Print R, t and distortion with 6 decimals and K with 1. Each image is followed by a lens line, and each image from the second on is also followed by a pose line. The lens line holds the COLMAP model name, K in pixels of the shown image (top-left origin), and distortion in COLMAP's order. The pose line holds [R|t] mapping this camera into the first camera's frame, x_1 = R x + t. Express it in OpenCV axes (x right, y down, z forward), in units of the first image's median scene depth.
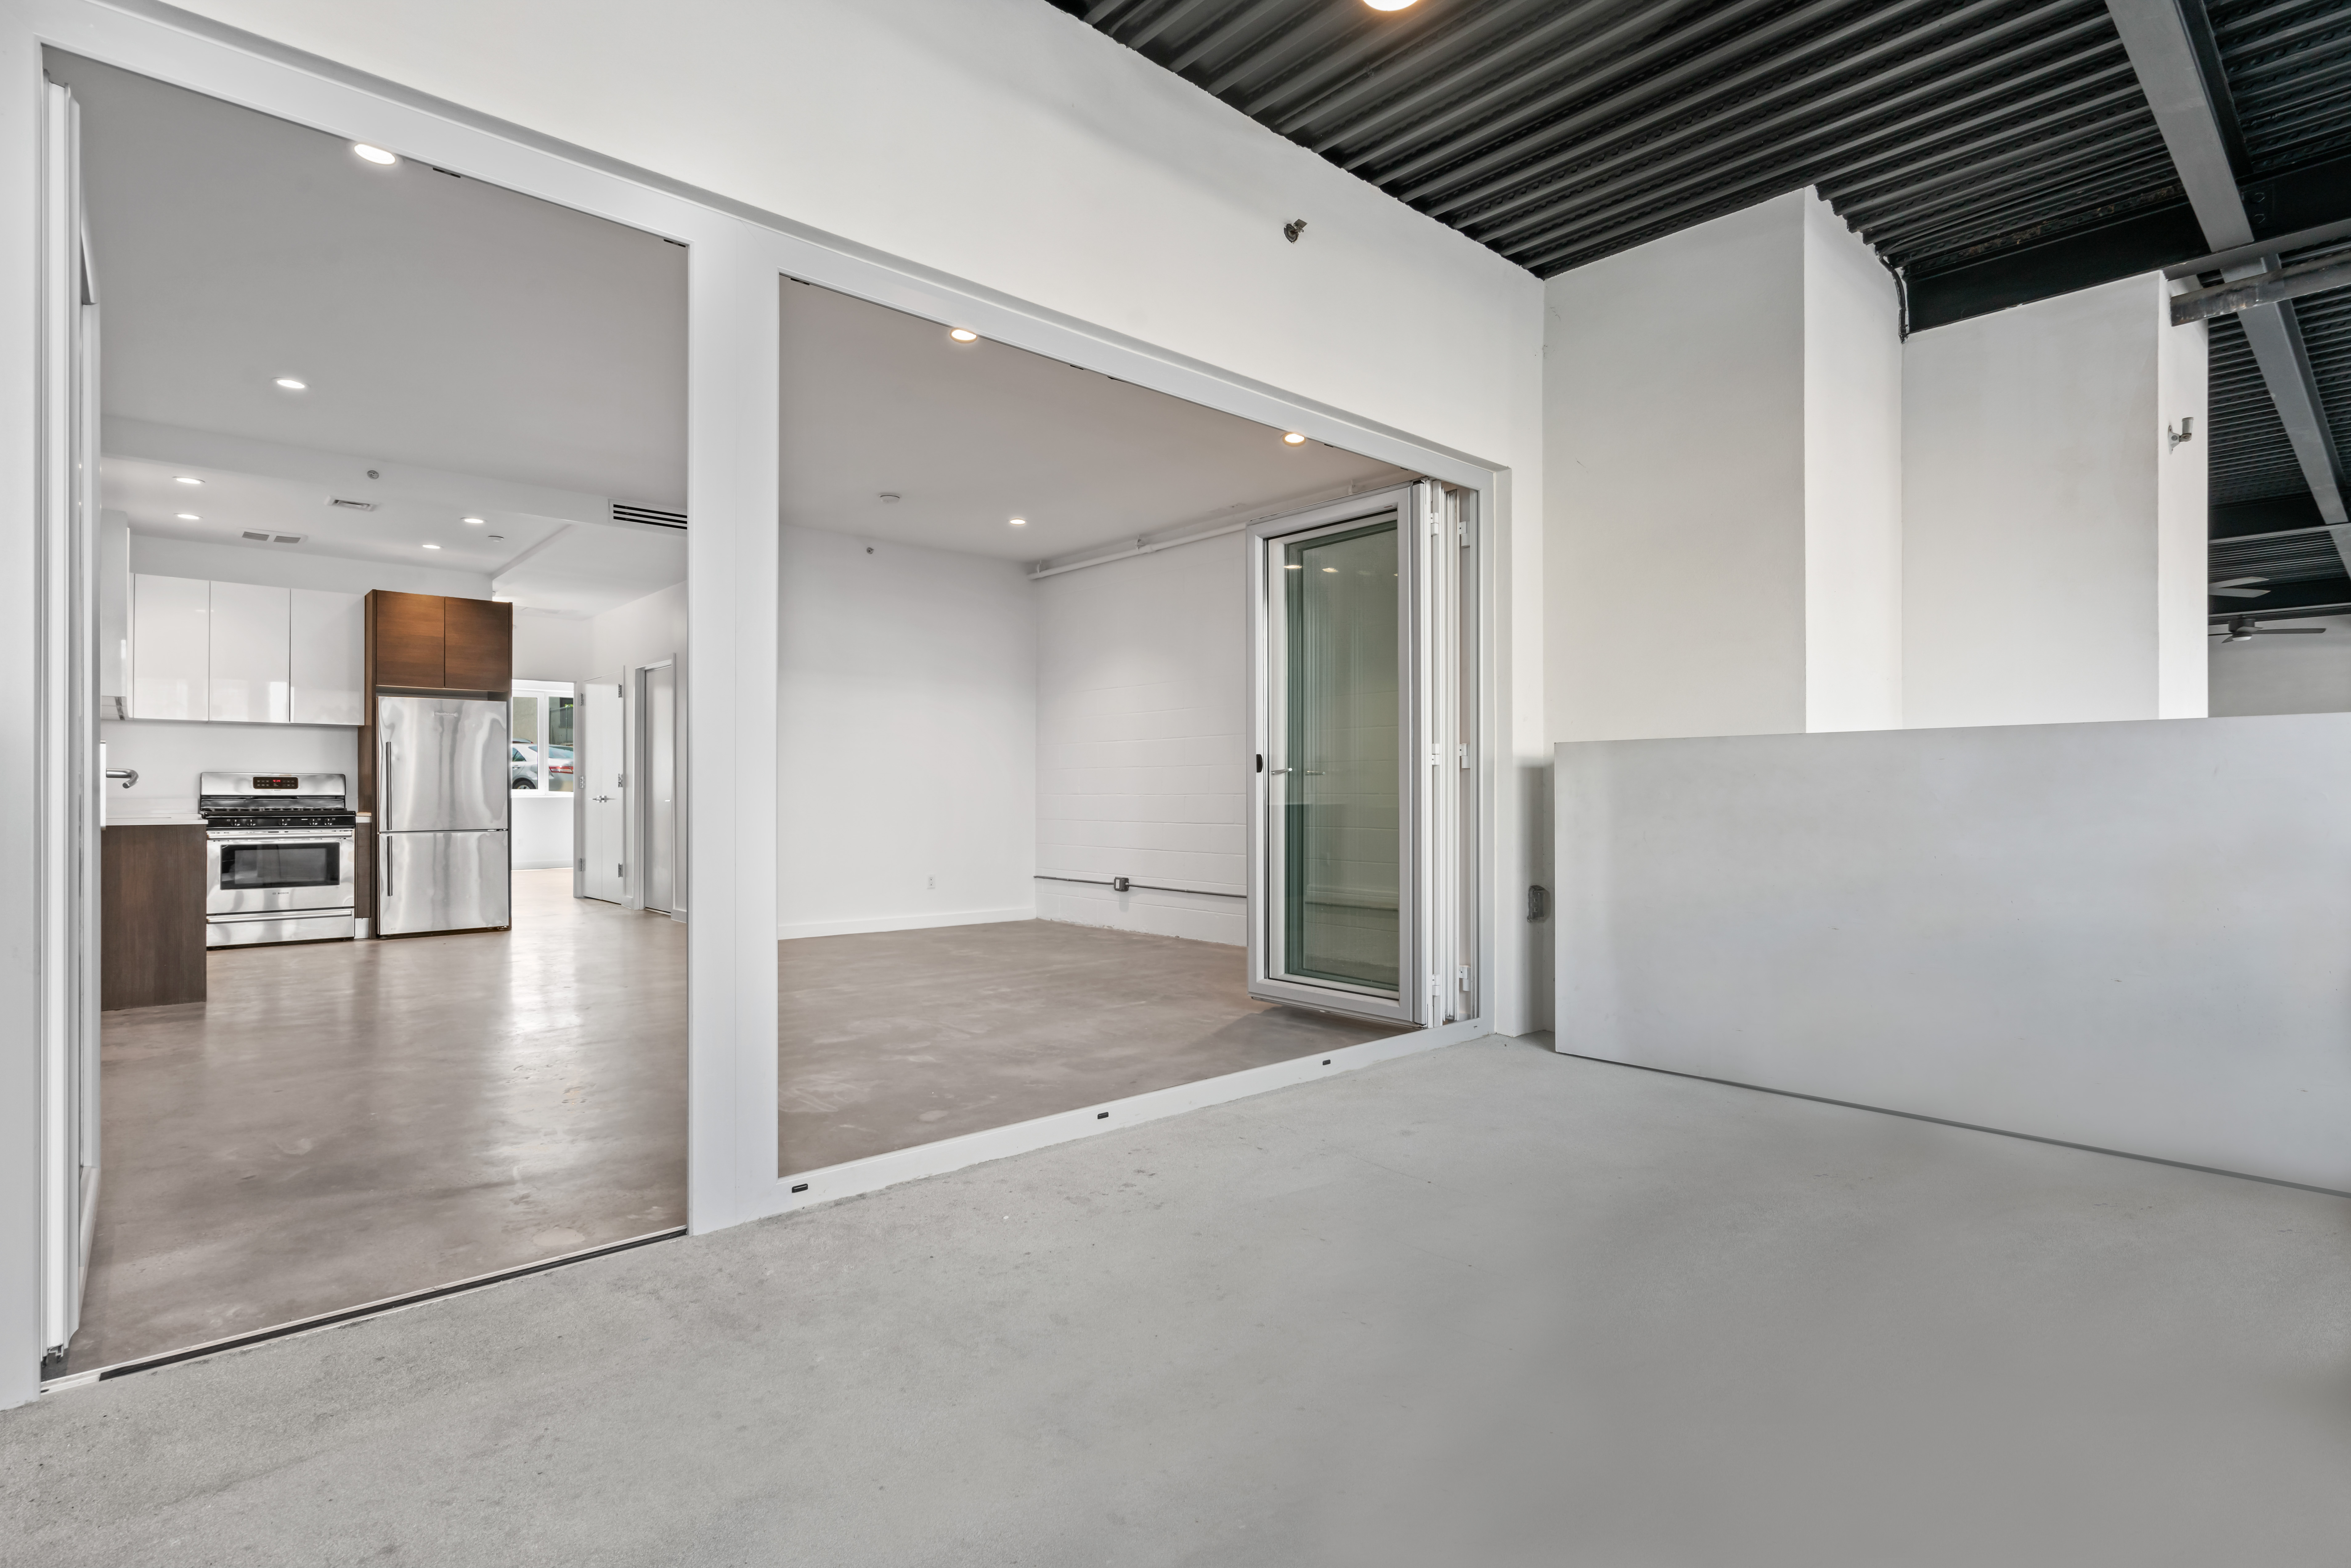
lens RADIAL K [[1148.0, 0, 1179.0], [0, 1148.0, 783.5], [0, 0, 1]] dist [0.001651, 0.000159]
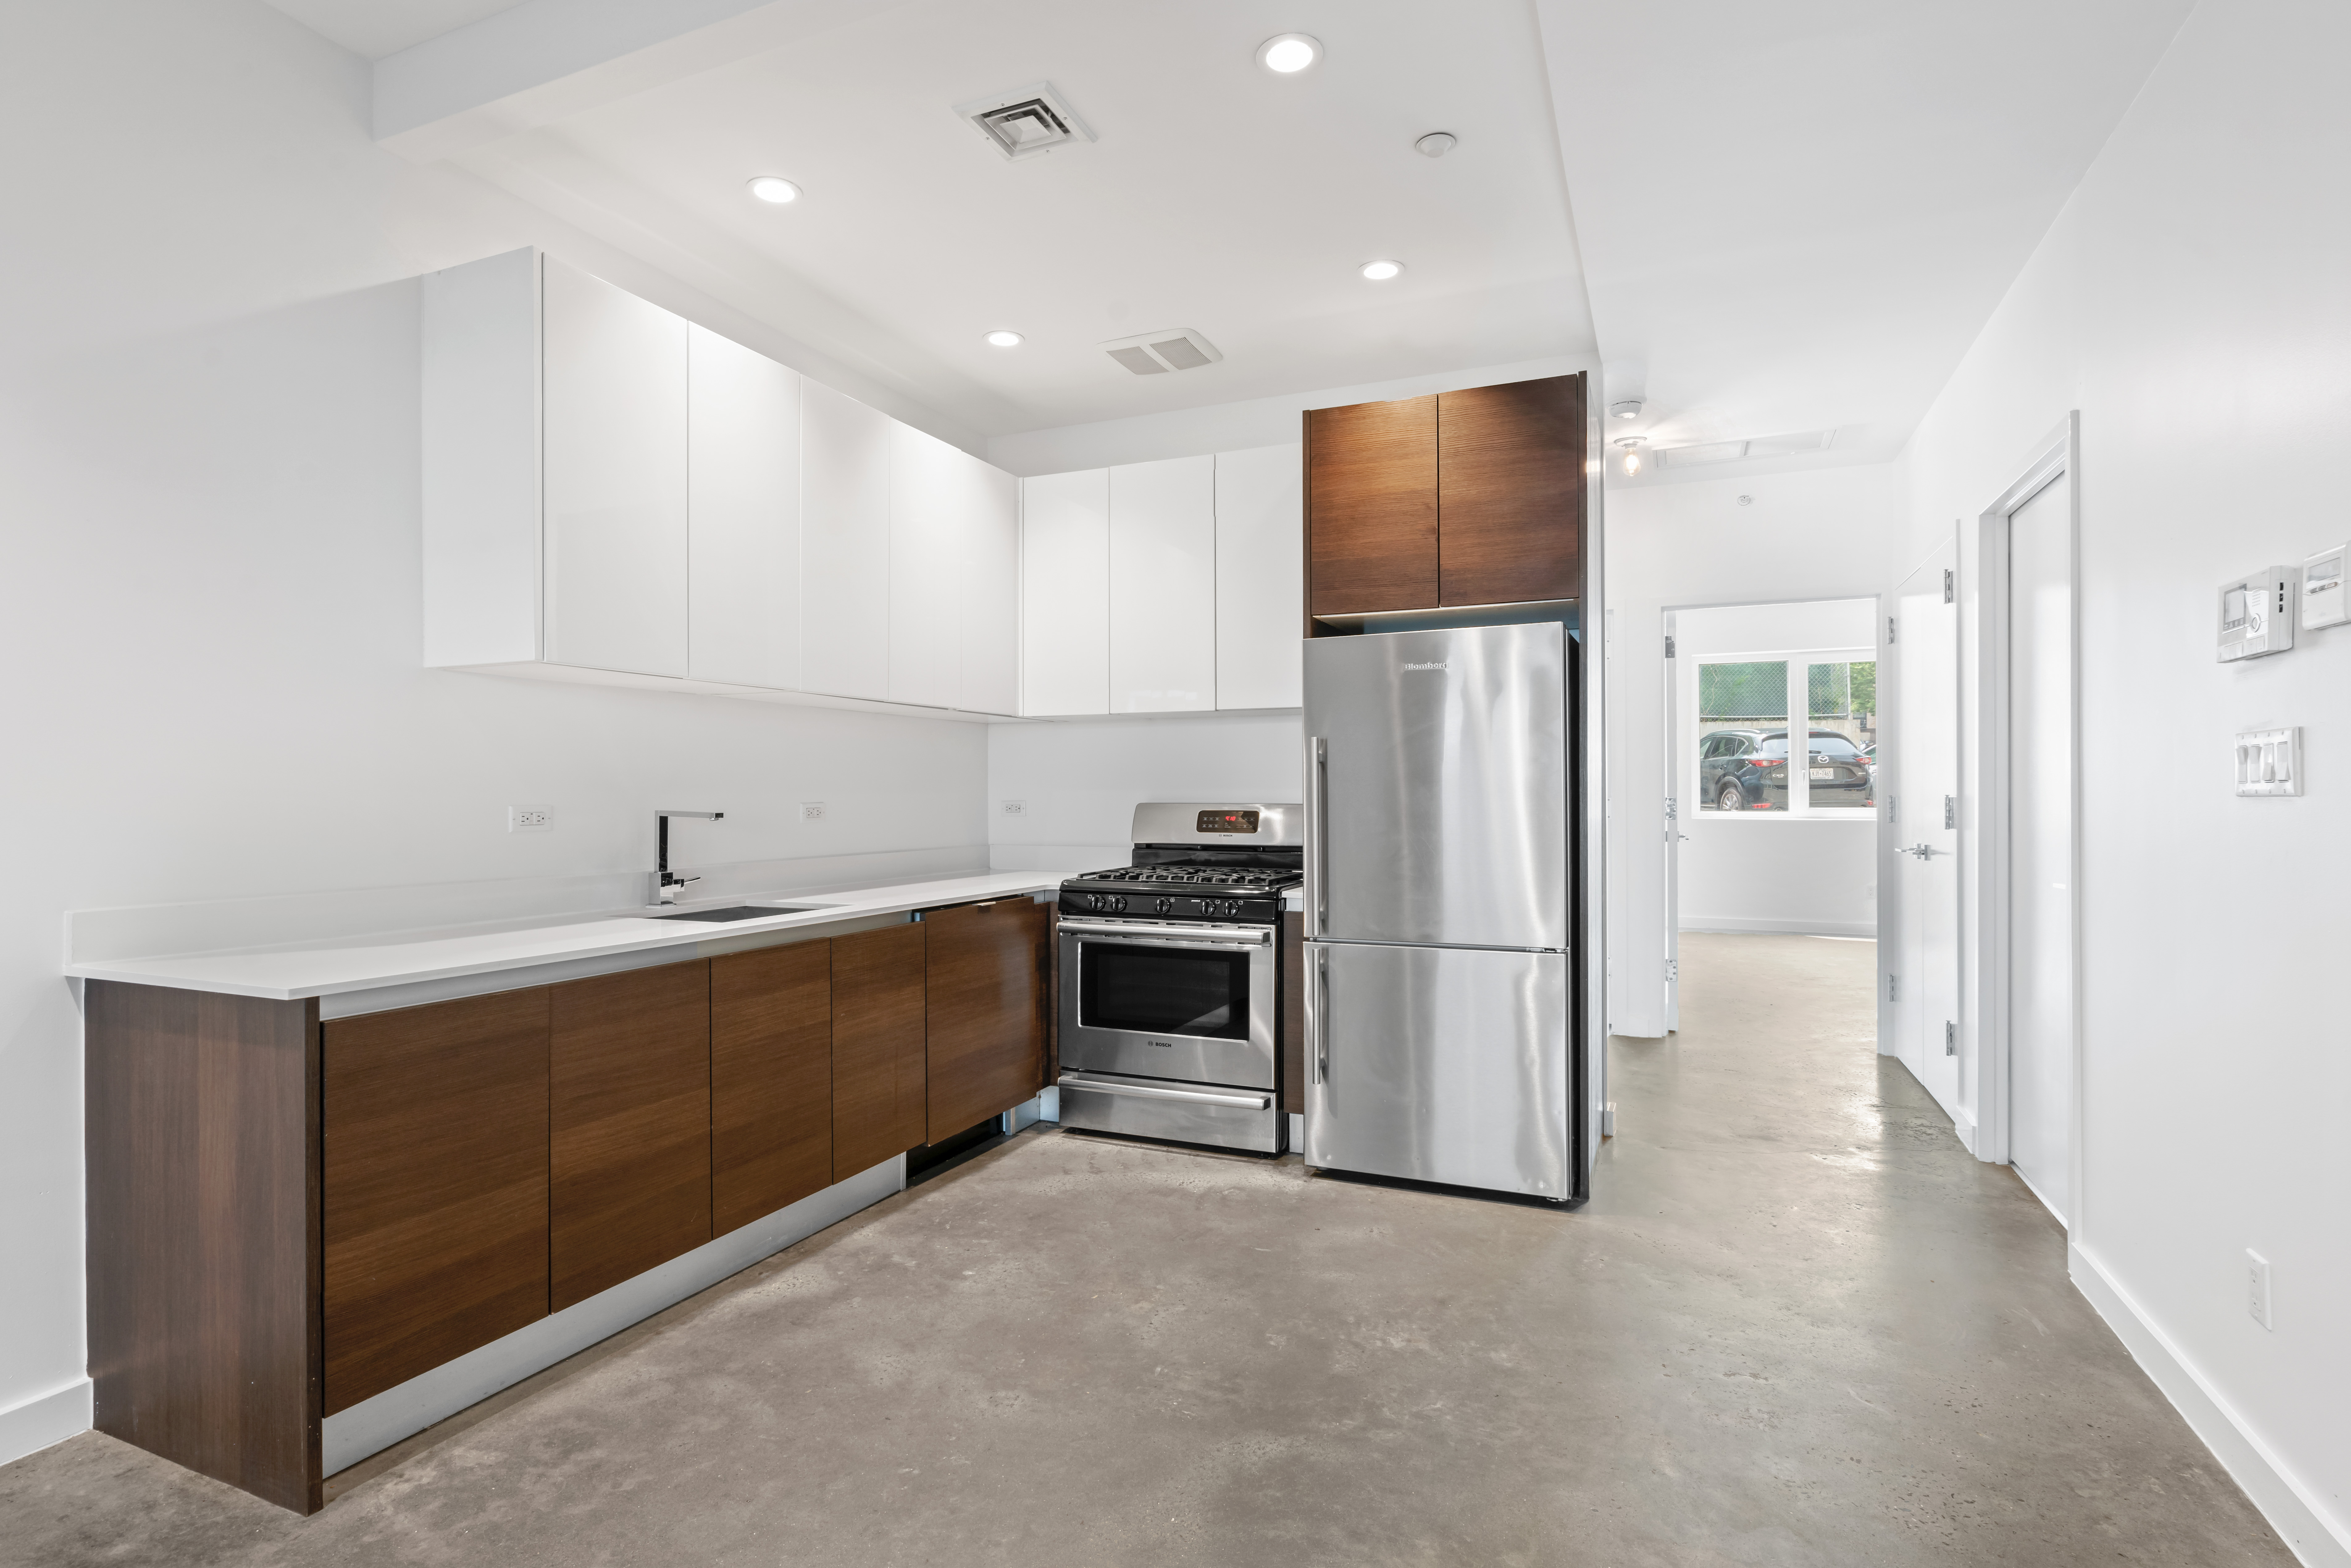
lens RADIAL K [[1148.1, 0, 1181.3], [0, 1148.1, 783.6], [0, 0, 1]] dist [0.001651, 0.000159]
pose [[0.413382, -0.015808, -0.910420, -0.292598], [0.010276, 0.999867, -0.012696, -0.011471], [0.910500, -0.004107, 0.413490, 0.738932]]
